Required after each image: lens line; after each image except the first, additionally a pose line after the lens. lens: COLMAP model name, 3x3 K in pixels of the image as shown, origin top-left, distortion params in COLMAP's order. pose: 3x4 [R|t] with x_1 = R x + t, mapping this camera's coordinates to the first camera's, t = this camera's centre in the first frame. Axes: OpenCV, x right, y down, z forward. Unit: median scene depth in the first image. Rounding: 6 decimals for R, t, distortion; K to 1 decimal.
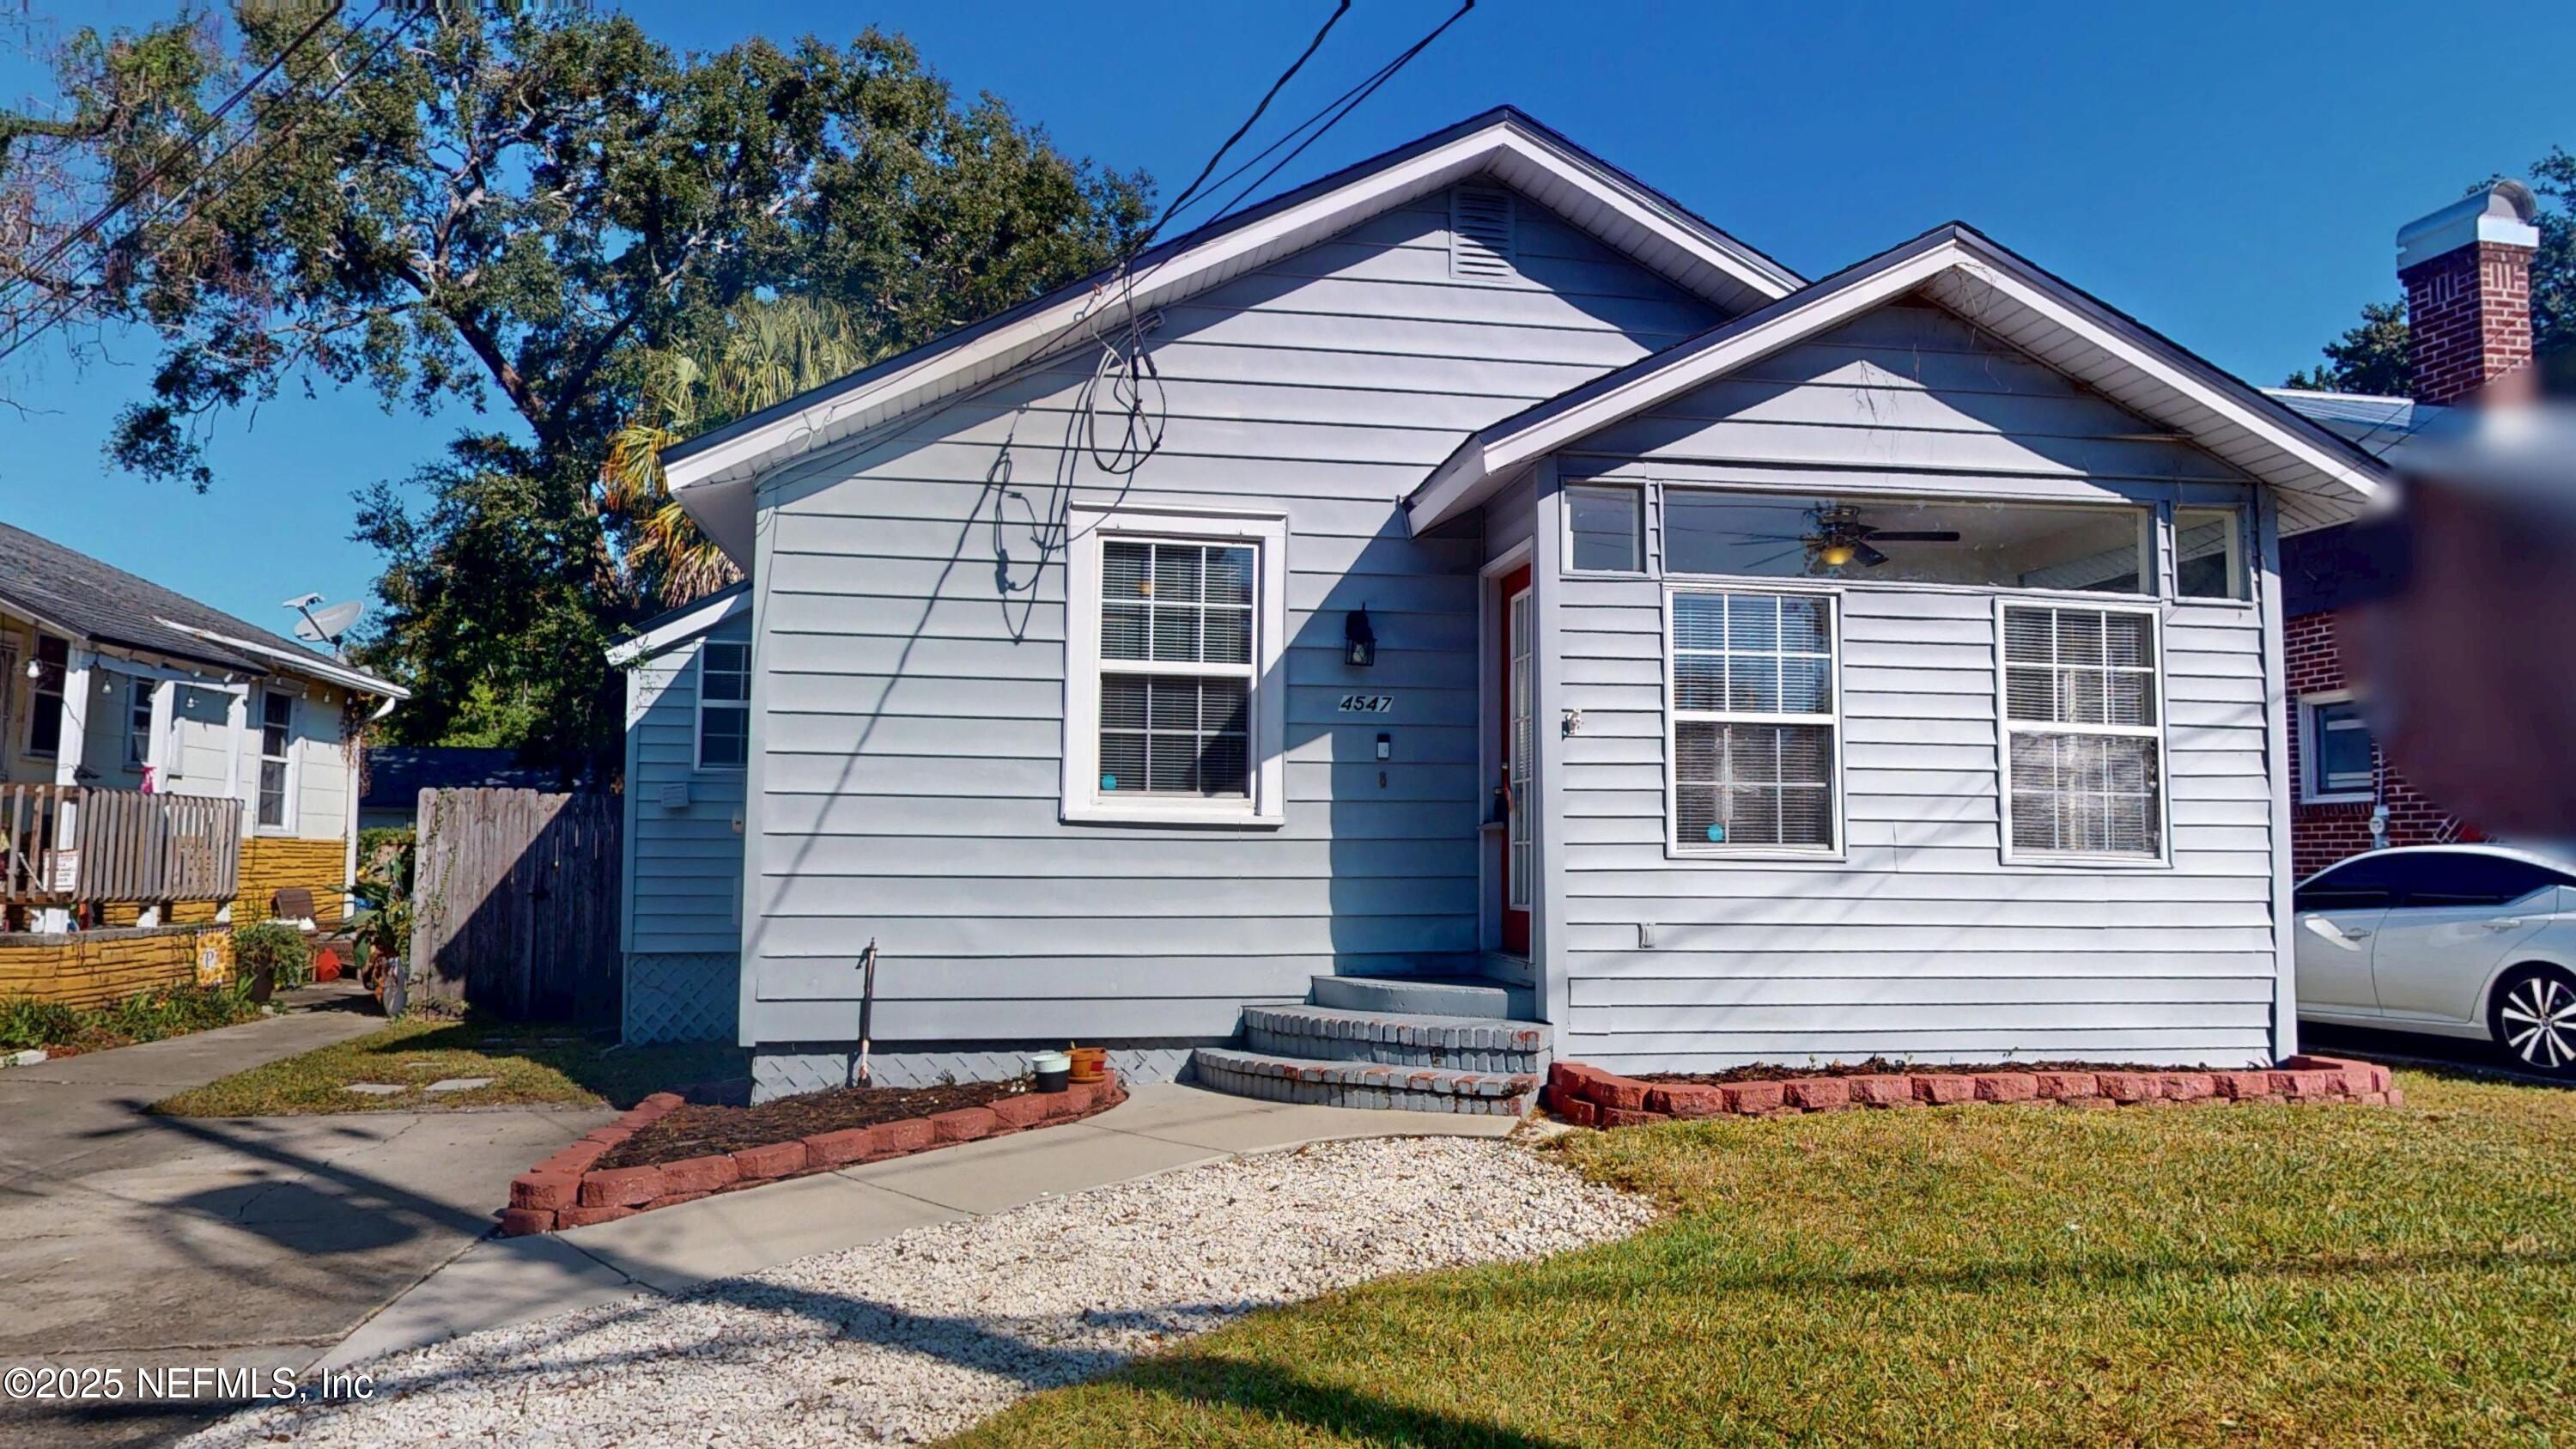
lens RADIAL K [[1651.6, 0, 1288.0], [0, 1651.6, 724.5], [0, 0, 1]] dist [-0.001422, 0.002589]
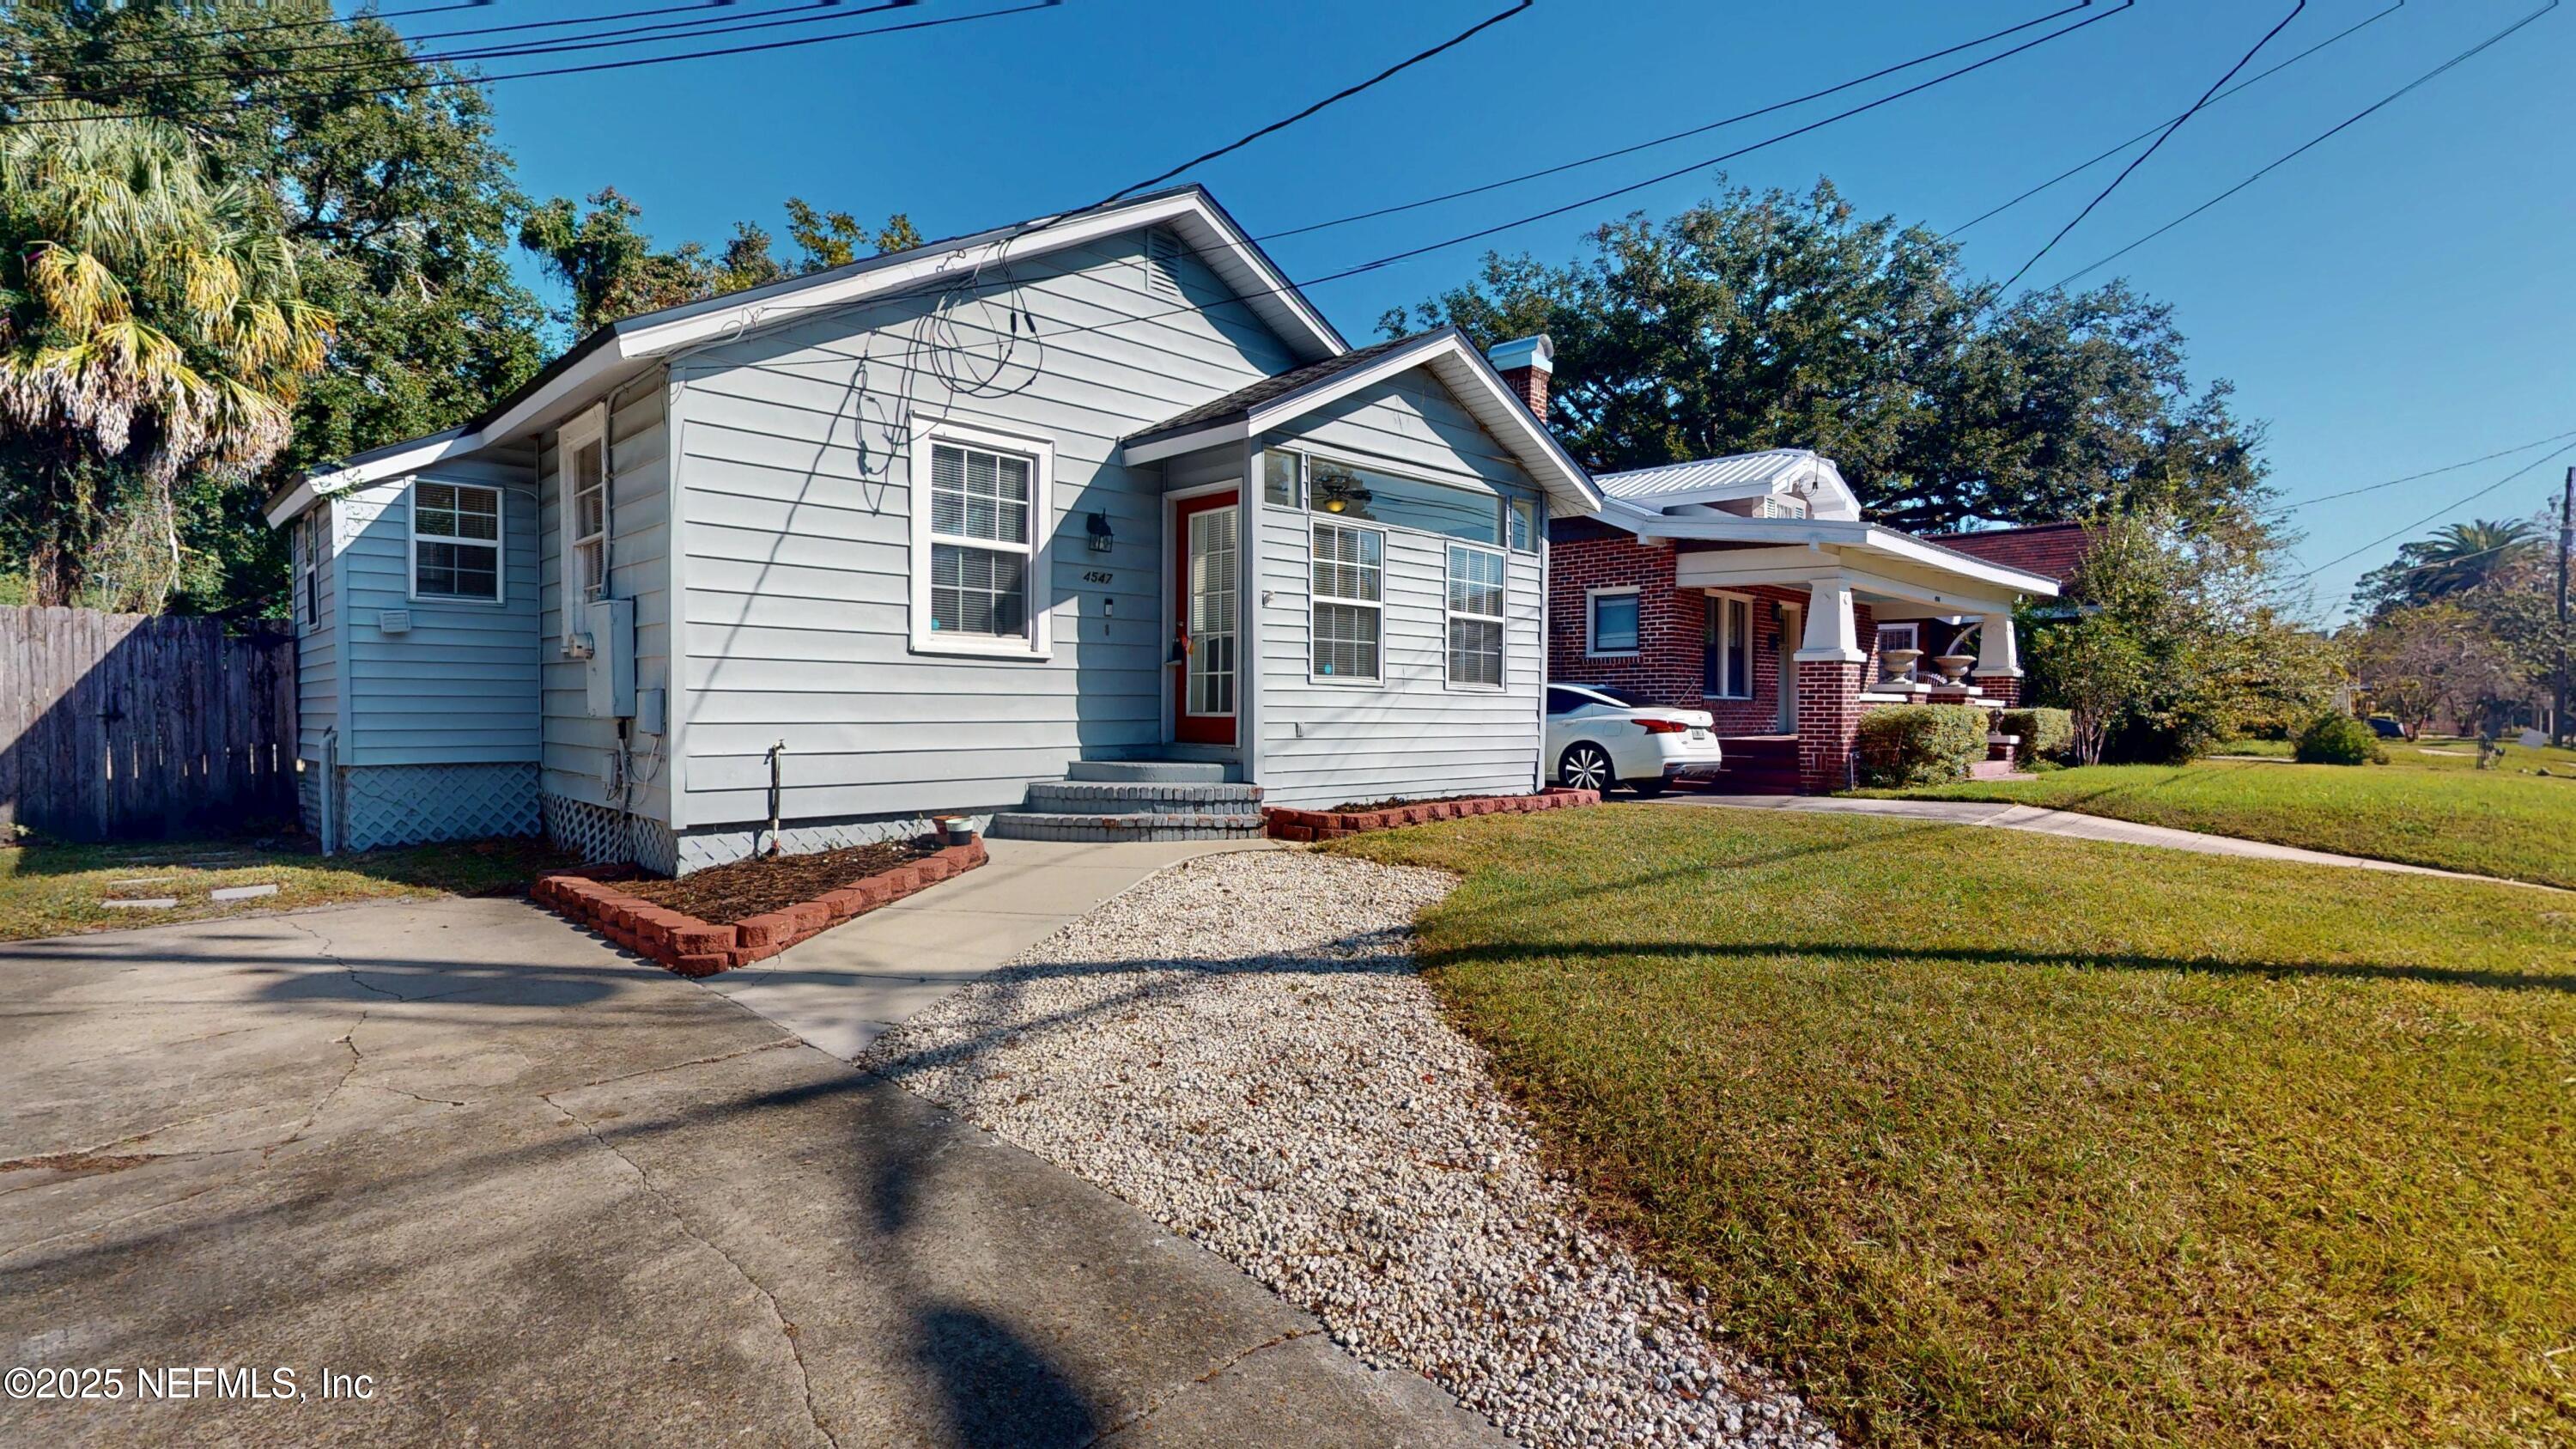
lens RADIAL K [[1209.6, 0, 1288.0], [0, 1209.6, 724.5], [0, 0, 1]] dist [-0.021057, 0.000486]
pose [[0.809273, -0.008063, 0.587378, -0.458814], [-0.051612, 0.995063, 0.084769, 0.017811], [-0.585162, -0.098917, 0.804861, 0.023930]]
